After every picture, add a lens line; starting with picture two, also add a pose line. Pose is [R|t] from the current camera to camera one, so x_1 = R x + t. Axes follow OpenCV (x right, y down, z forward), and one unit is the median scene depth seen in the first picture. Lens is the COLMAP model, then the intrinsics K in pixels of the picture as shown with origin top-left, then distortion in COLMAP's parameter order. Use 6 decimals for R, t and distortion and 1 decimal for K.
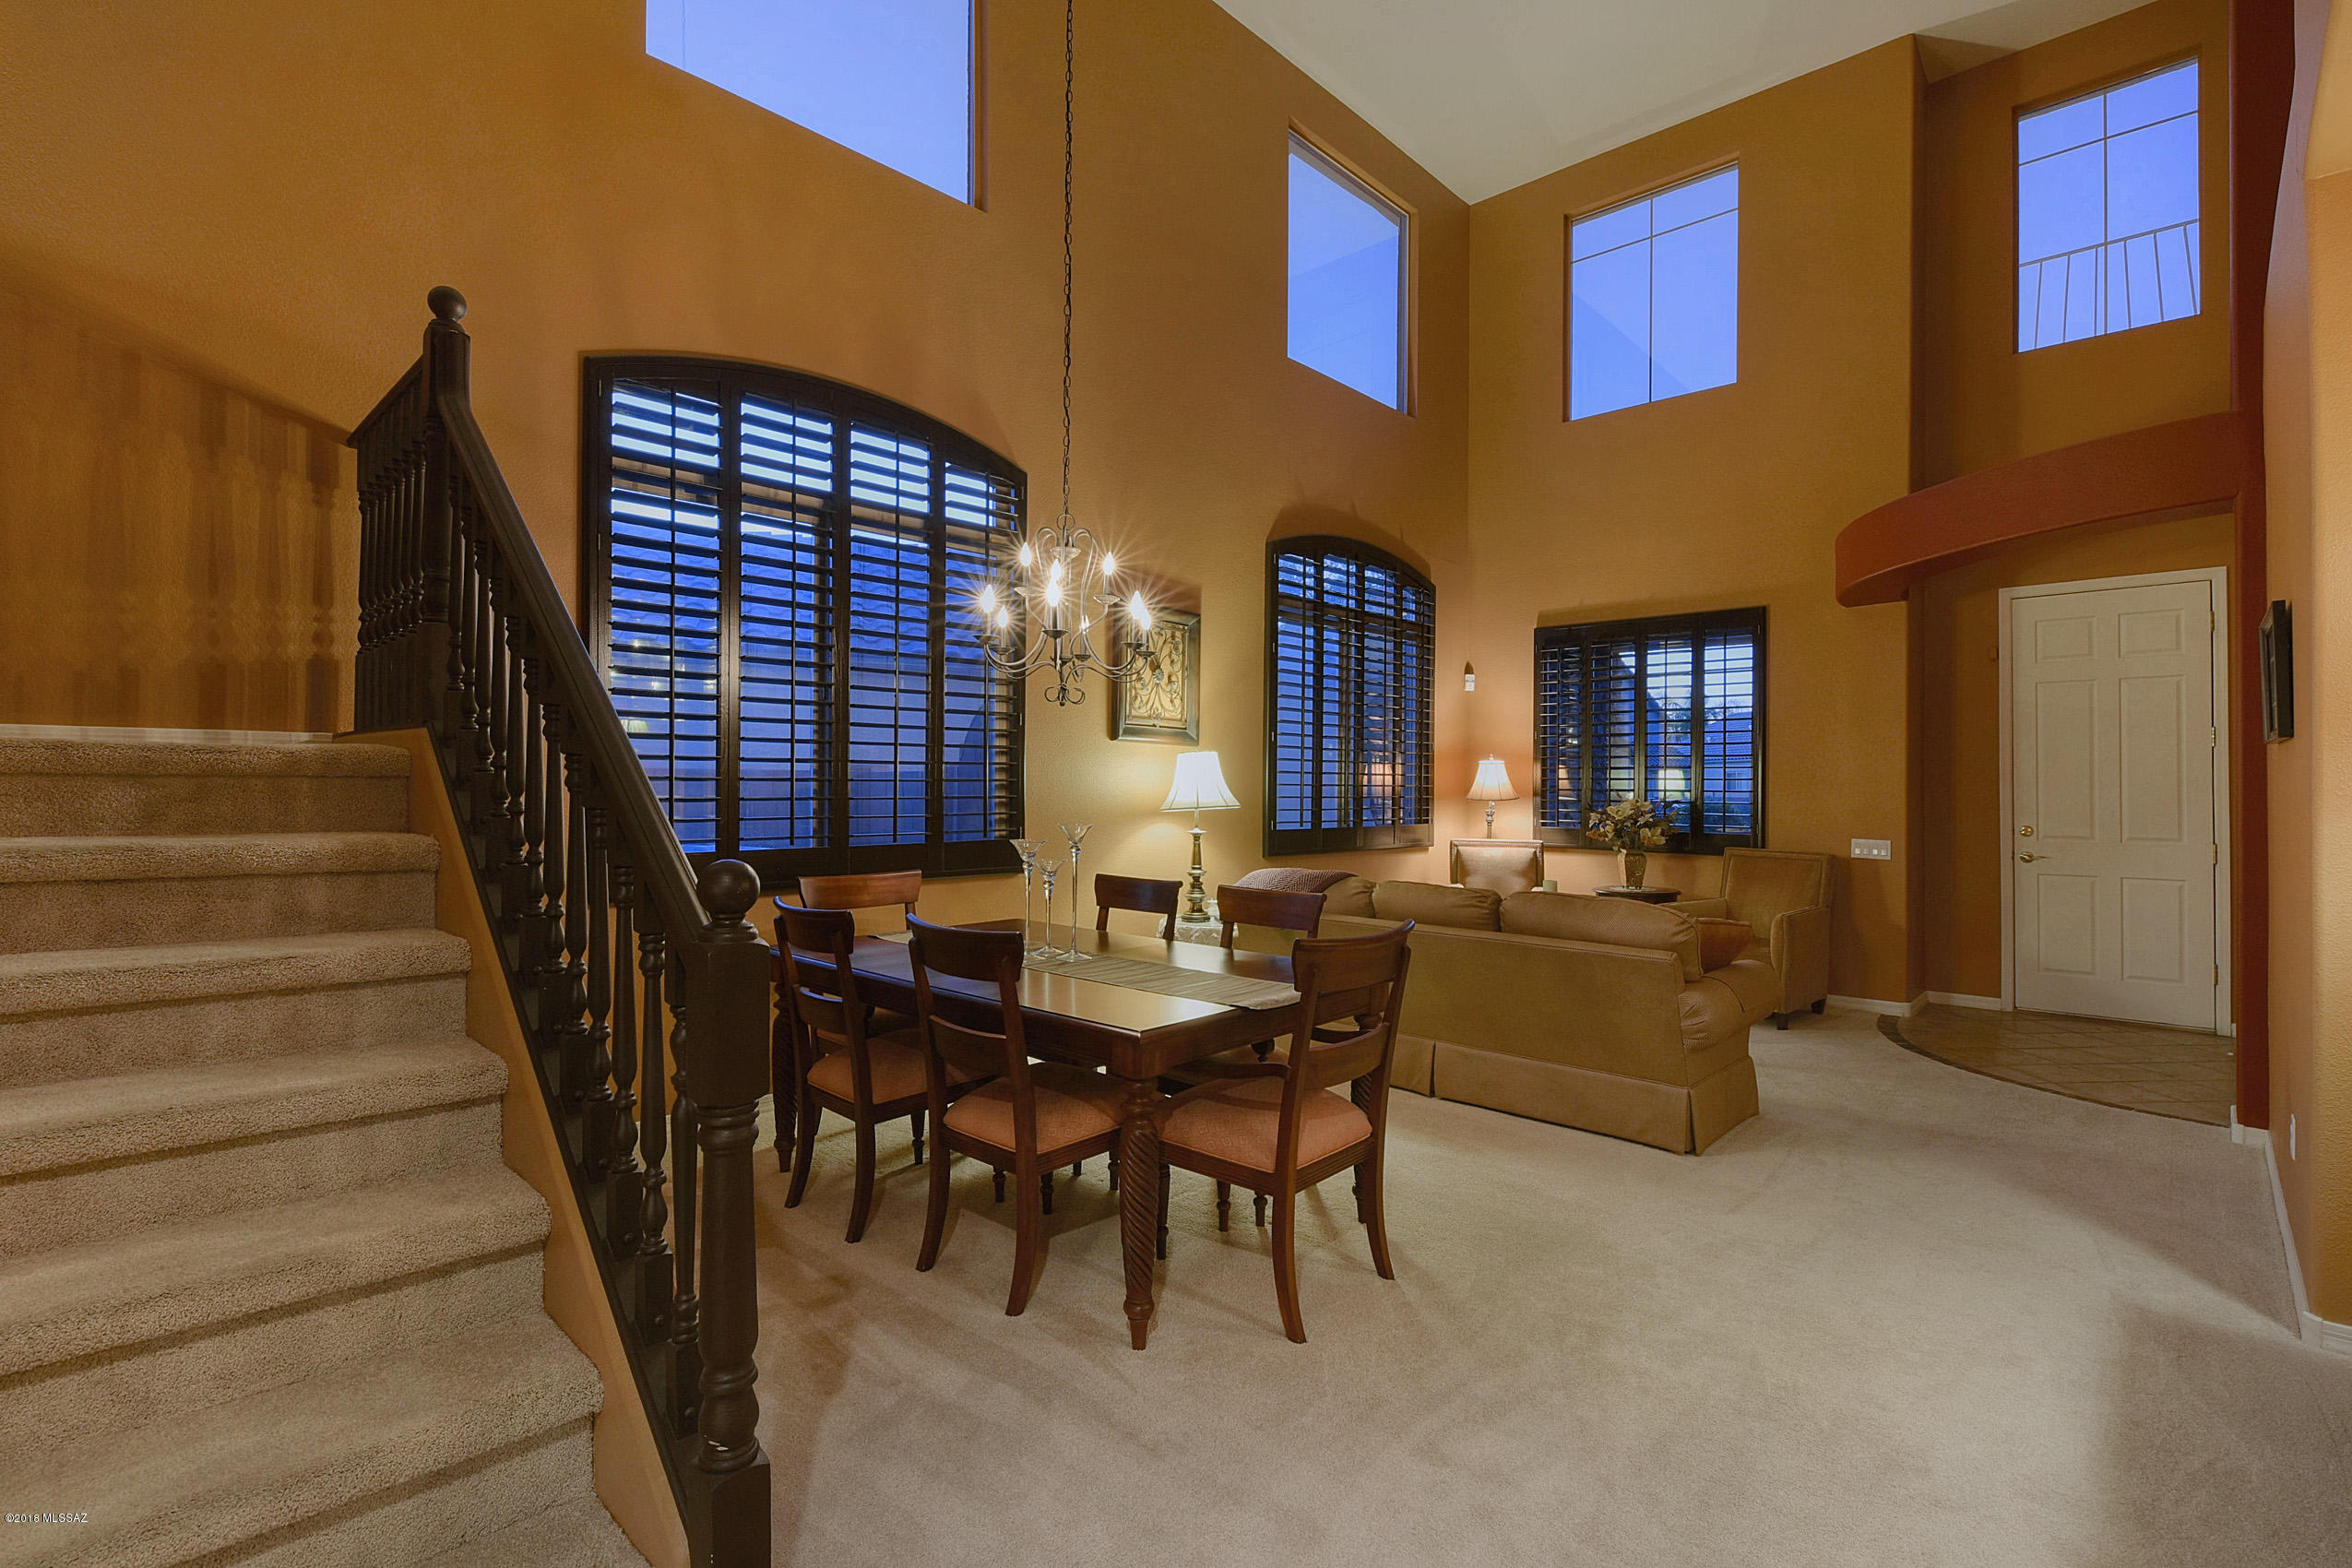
lens RADIAL K [[1077.8, 0, 1305.3], [0, 1077.8, 777.2], [0, 0, 1]] dist [0.002635, -0.010017]
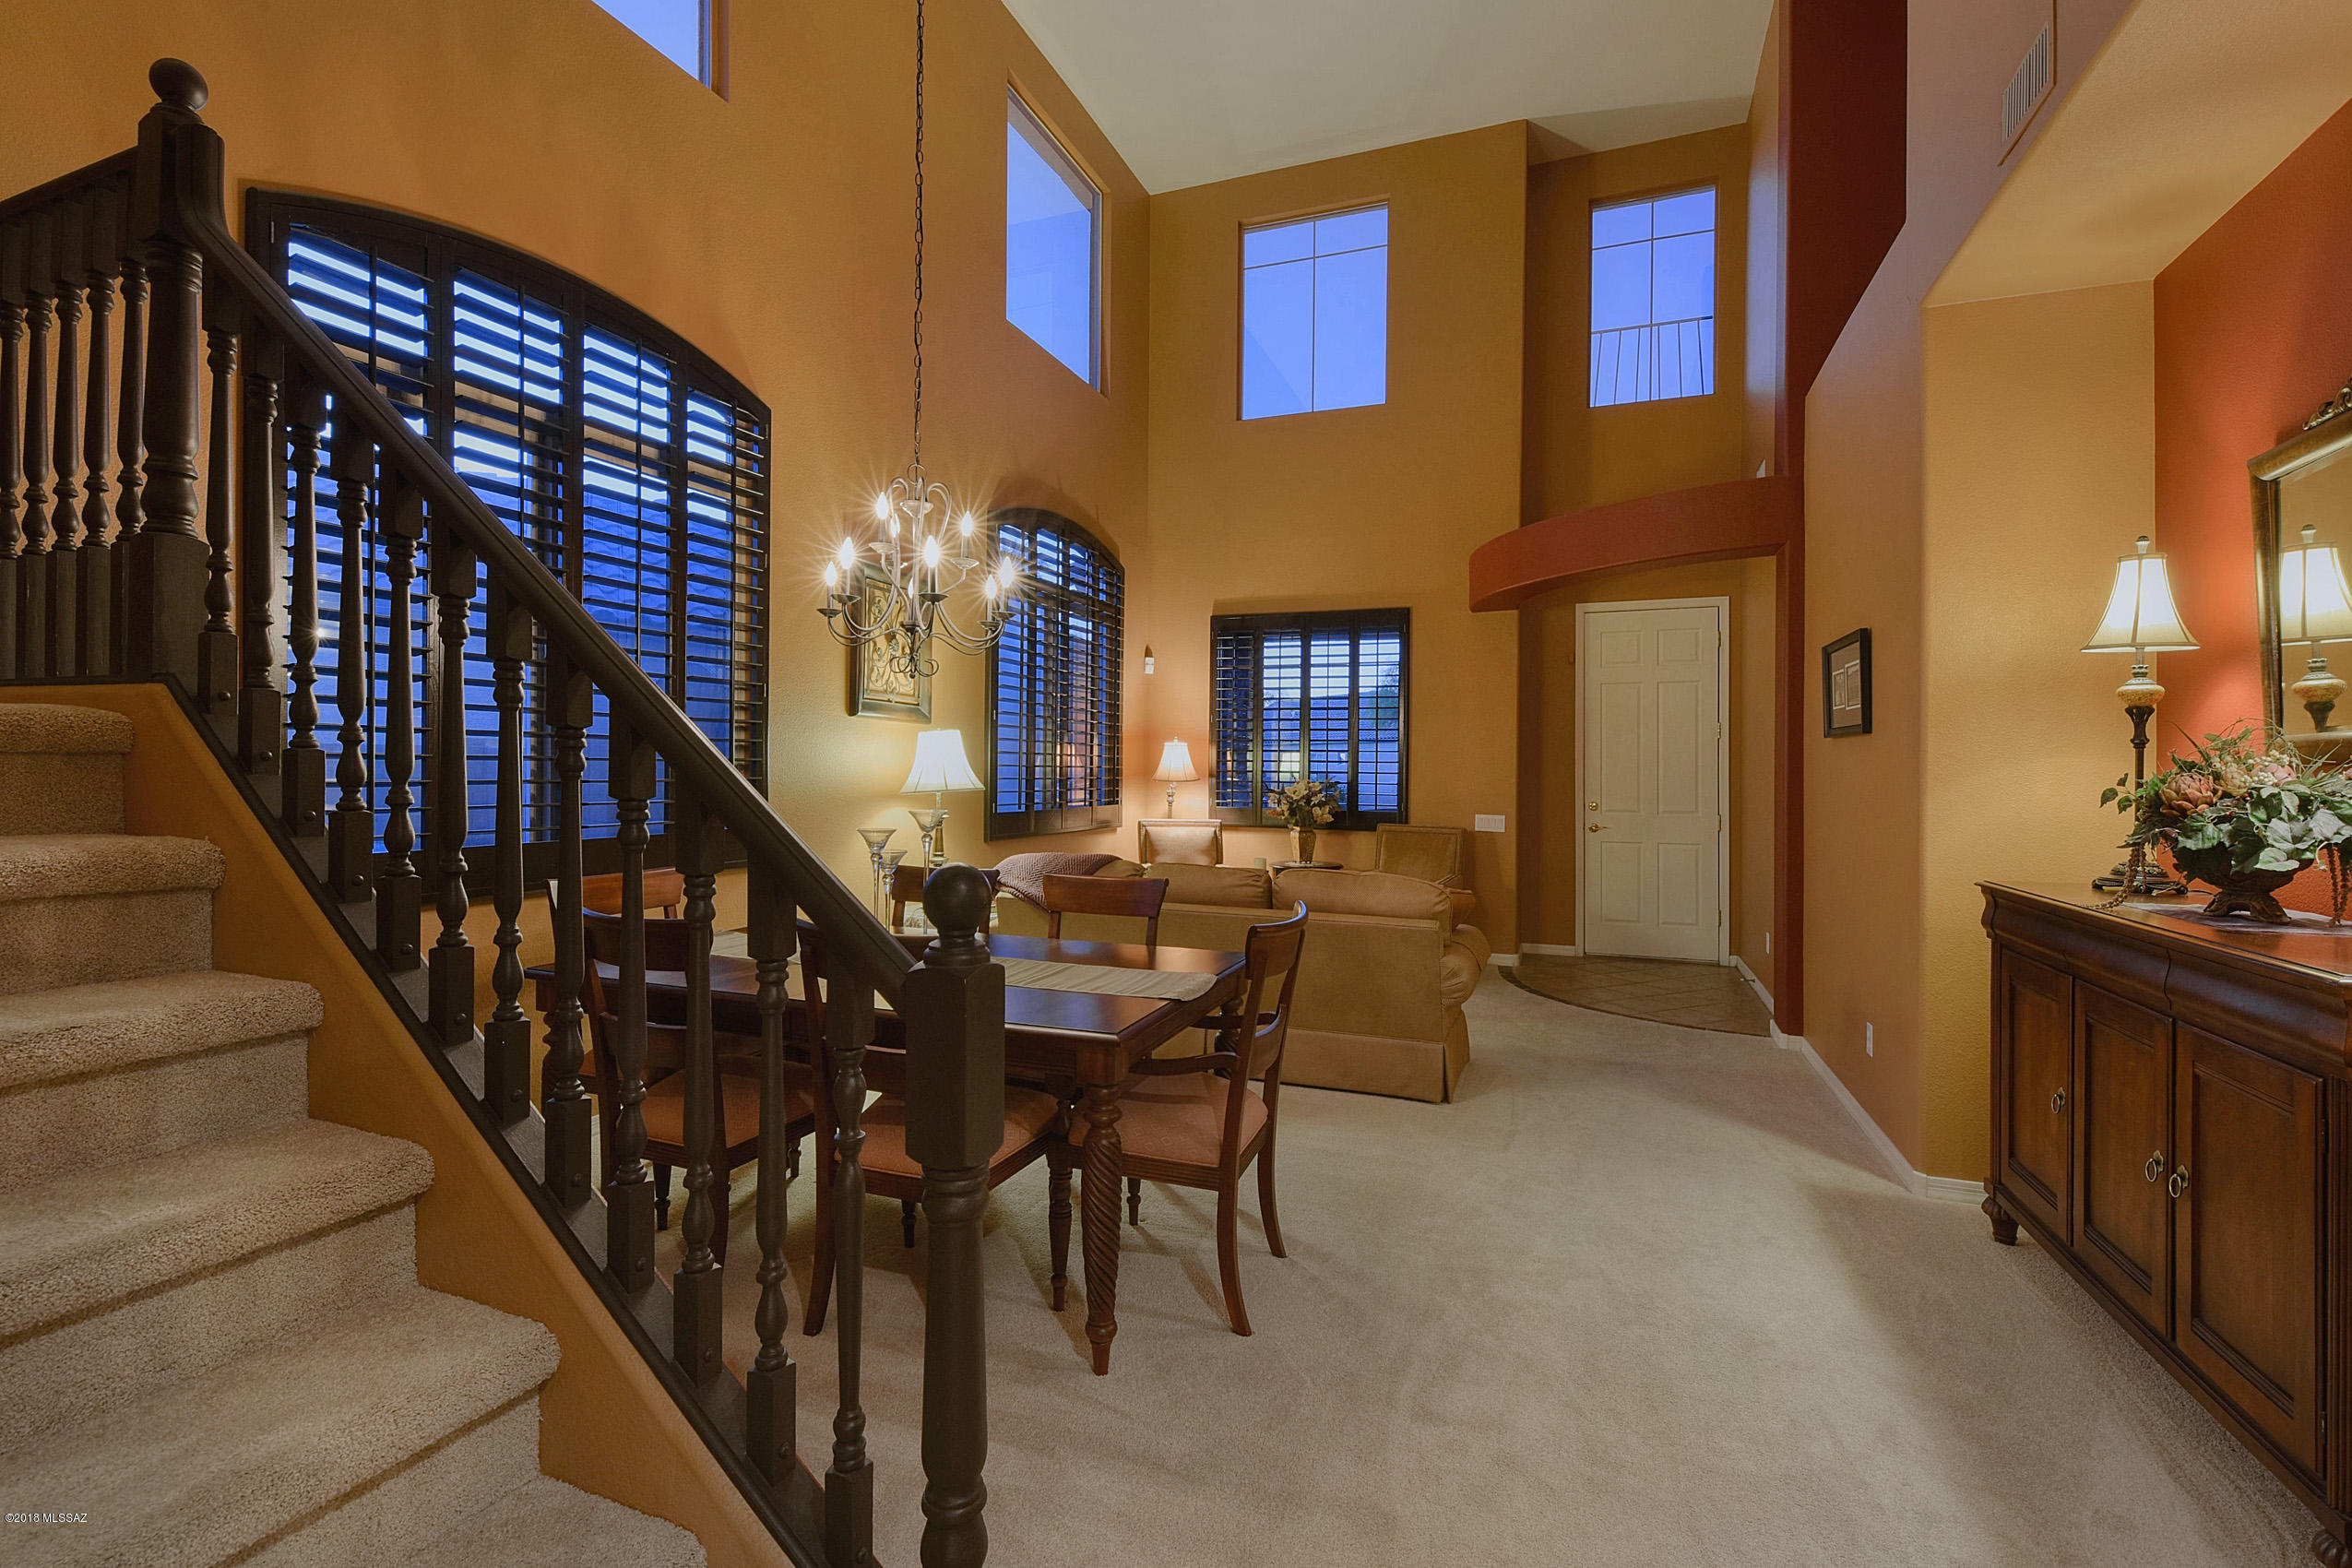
lens RADIAL K [[1060.7, 0, 1210.4], [0, 1060.7, 765.1], [0, 0, 1]] dist [-0.003366, -0.009225]
pose [[0.935726, 0.002766, 0.352718, -0.218375], [-0.005282, 0.999967, 0.006171, -0.000531], [-0.352689, -0.007637, 0.935709, 0.064875]]
